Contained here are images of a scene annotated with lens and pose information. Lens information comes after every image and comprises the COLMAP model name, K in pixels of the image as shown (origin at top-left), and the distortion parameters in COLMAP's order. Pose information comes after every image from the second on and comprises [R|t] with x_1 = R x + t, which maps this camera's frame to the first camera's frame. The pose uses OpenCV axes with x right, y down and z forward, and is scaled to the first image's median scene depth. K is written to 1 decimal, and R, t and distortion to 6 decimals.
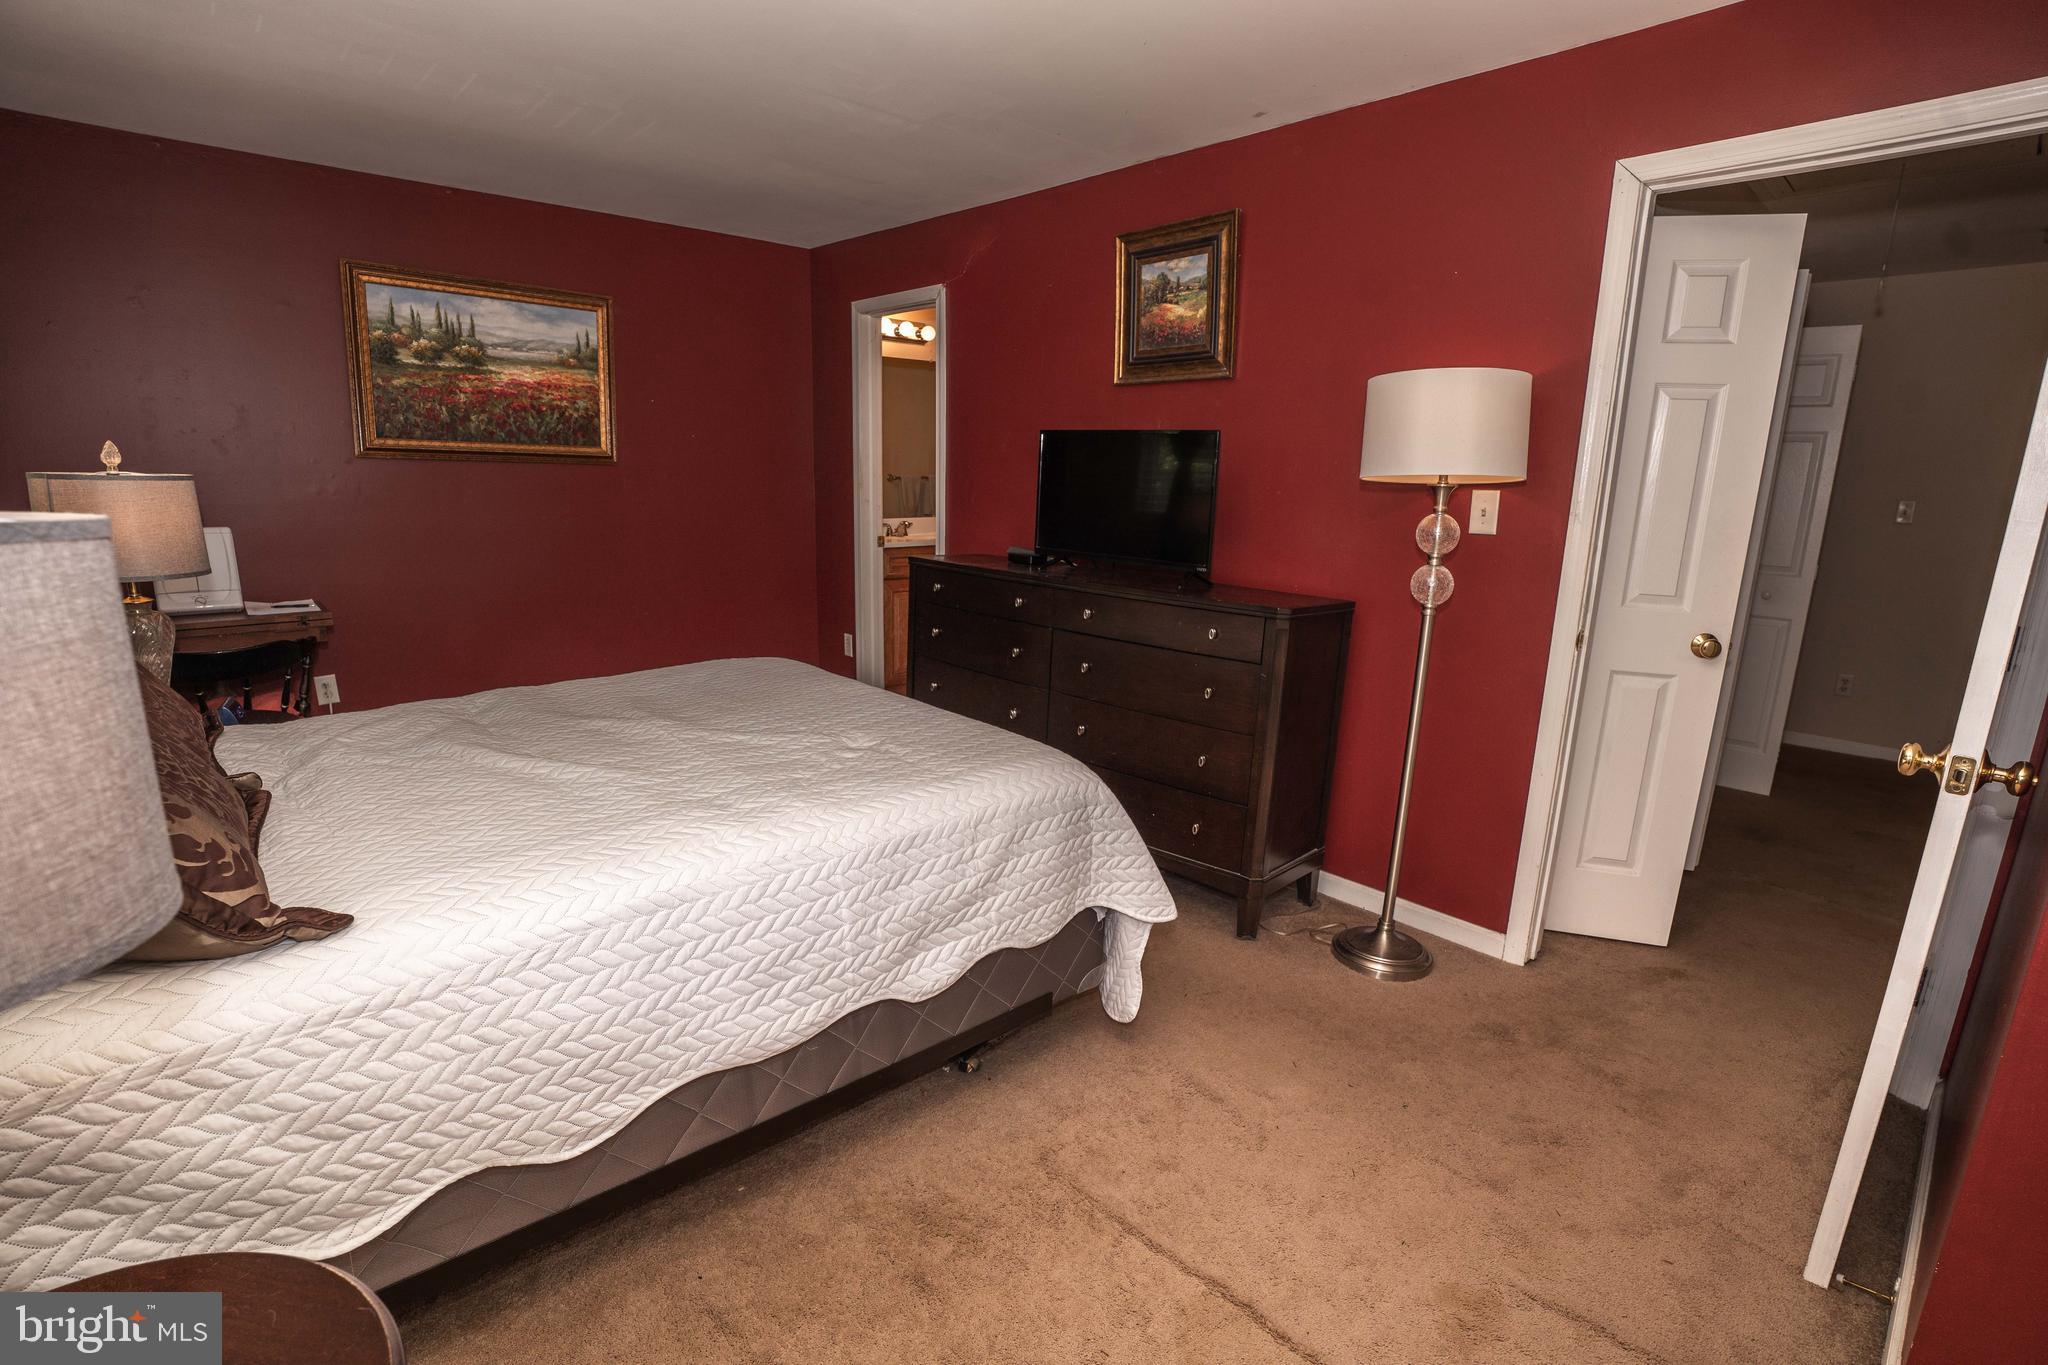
lens RADIAL K [[940.0, 0, 1020.9], [0, 940.0, 691.7], [0, 0, 1]] dist [-0.056132, 0.012603]
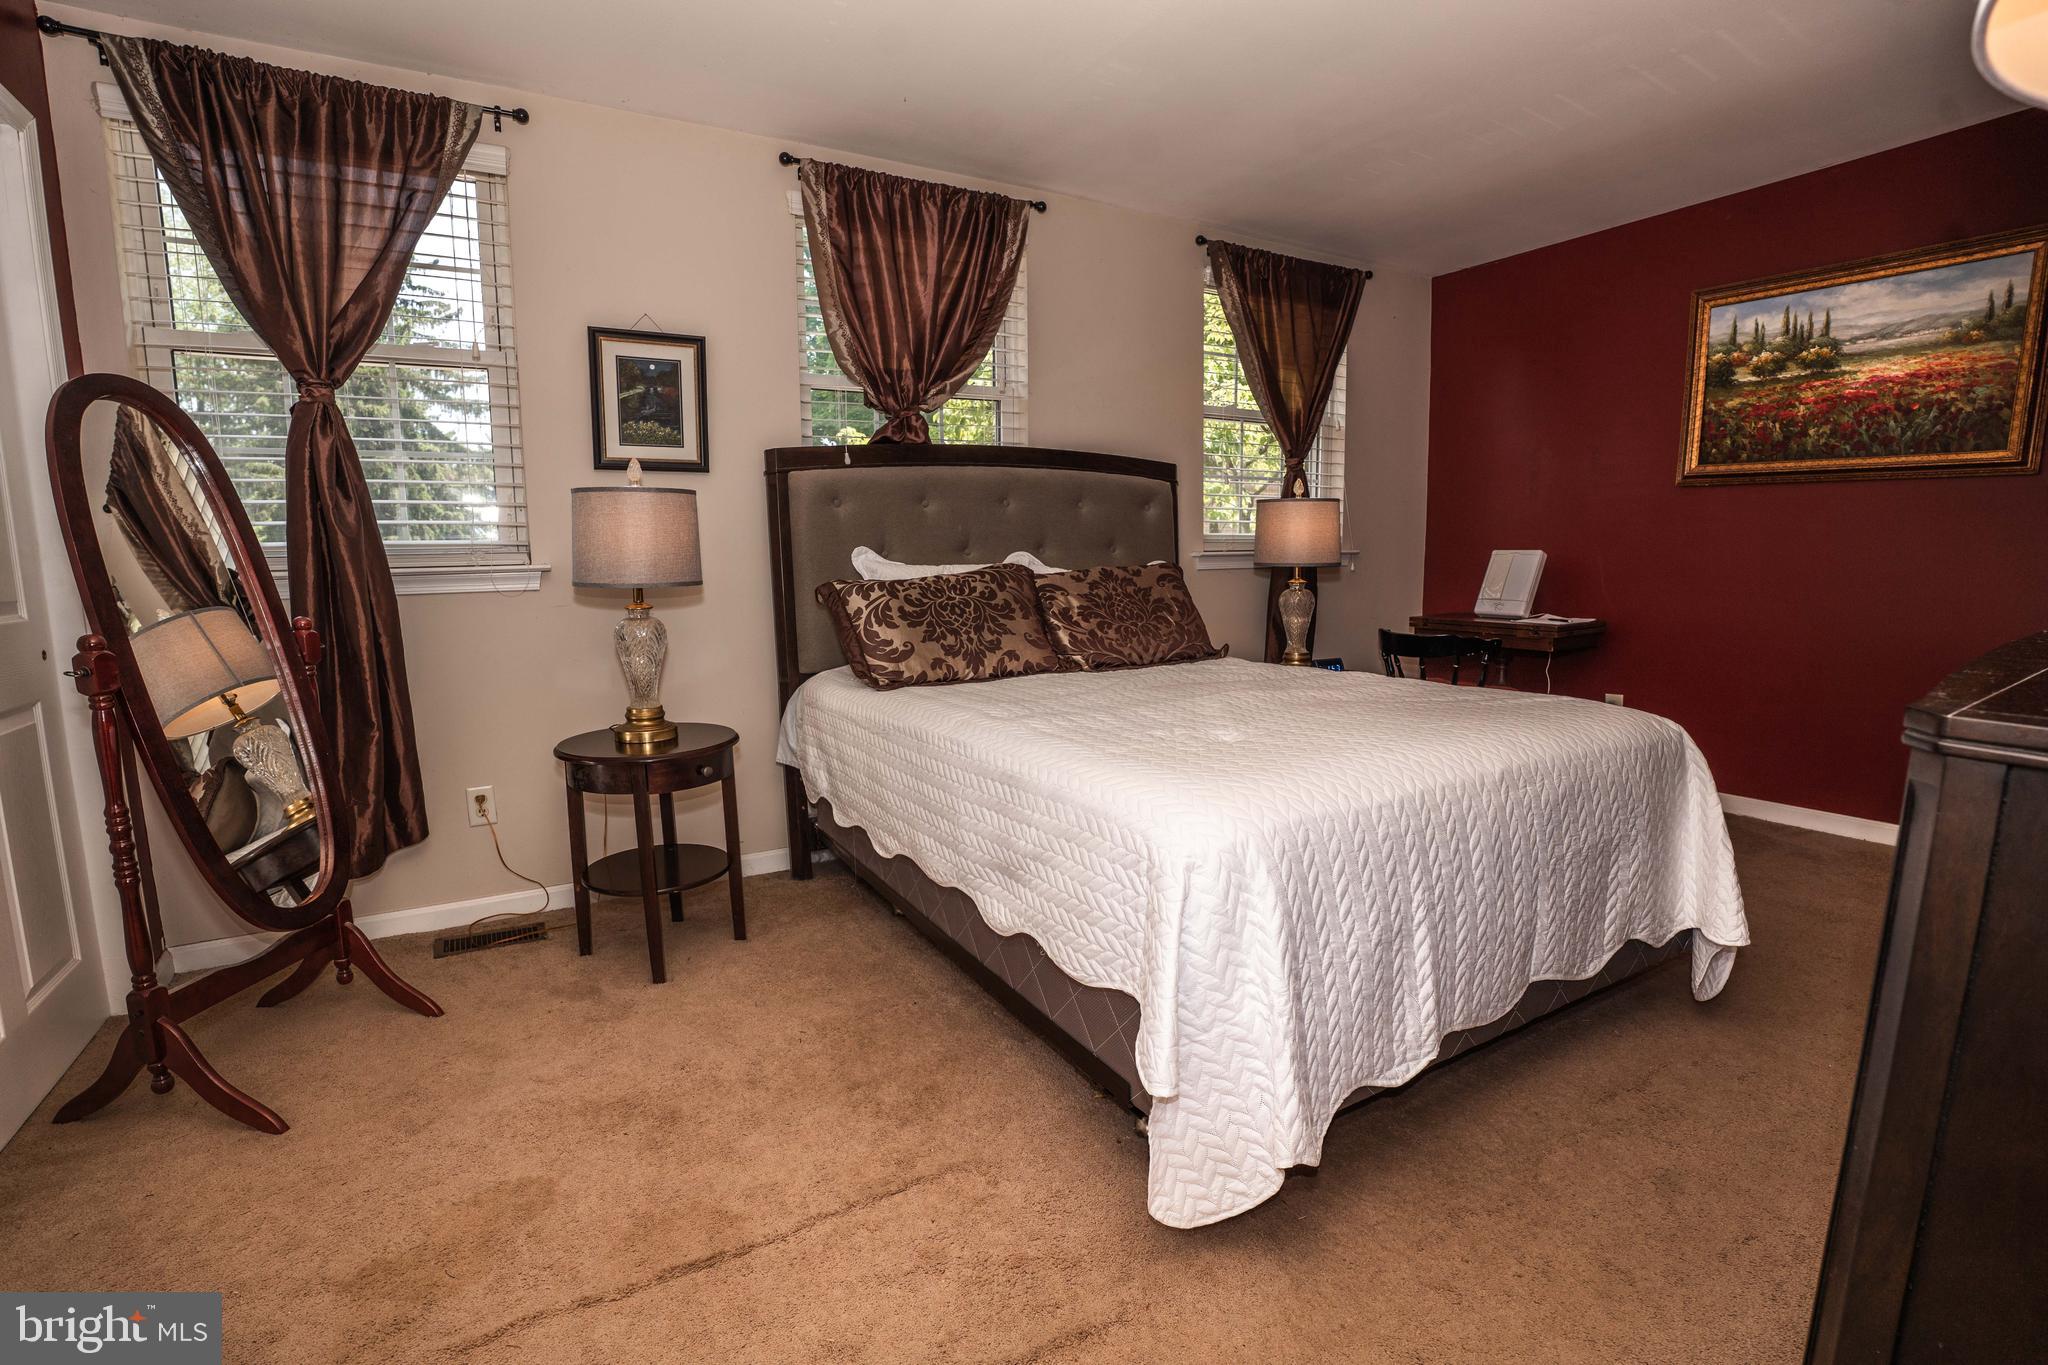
lens RADIAL K [[940.0, 0, 1020.9], [0, 940.0, 691.7], [0, 0, 1]] dist [-0.056132, 0.012603]
pose [[-0.211623, 0.126415, -0.969141, 0.397982], [-0.209858, 0.962594, 0.171386, -0.055967], [0.954555, 0.239651, -0.177178, 0.505483]]
